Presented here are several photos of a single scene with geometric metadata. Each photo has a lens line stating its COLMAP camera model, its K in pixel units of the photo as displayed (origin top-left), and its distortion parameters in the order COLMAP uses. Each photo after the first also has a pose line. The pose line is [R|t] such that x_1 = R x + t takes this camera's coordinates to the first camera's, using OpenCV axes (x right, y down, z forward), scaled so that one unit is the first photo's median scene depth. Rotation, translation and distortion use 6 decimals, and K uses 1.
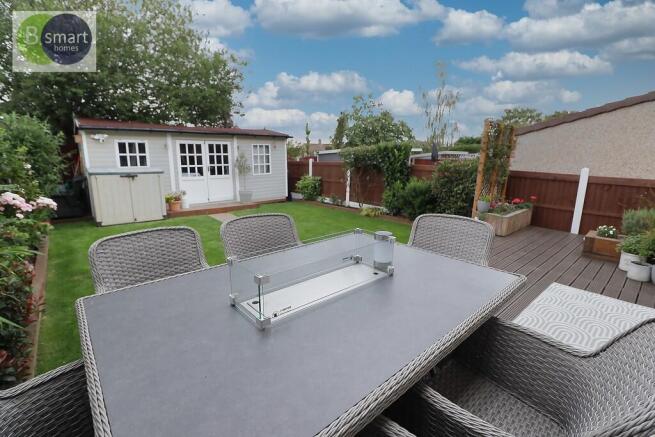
lens RADIAL K [[304.3, 0, 322.3], [0, 304.3, 216.5], [0, 0, 1]] dist [-0.012463, -0.001681]
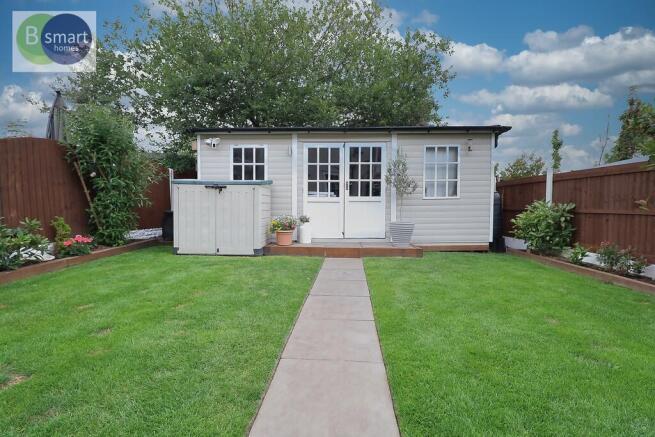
lens RADIAL K [[304.3, 0, 329.5], [0, 304.3, 220.8], [0, 0, 1]] dist [-0.012463, -0.001681]
pose [[0.754824, 0.037522, -0.654853, 0.016548], [-0.132214, 0.986574, -0.095869, -0.018417], [0.642464, 0.158945, 0.749651, 0.502110]]
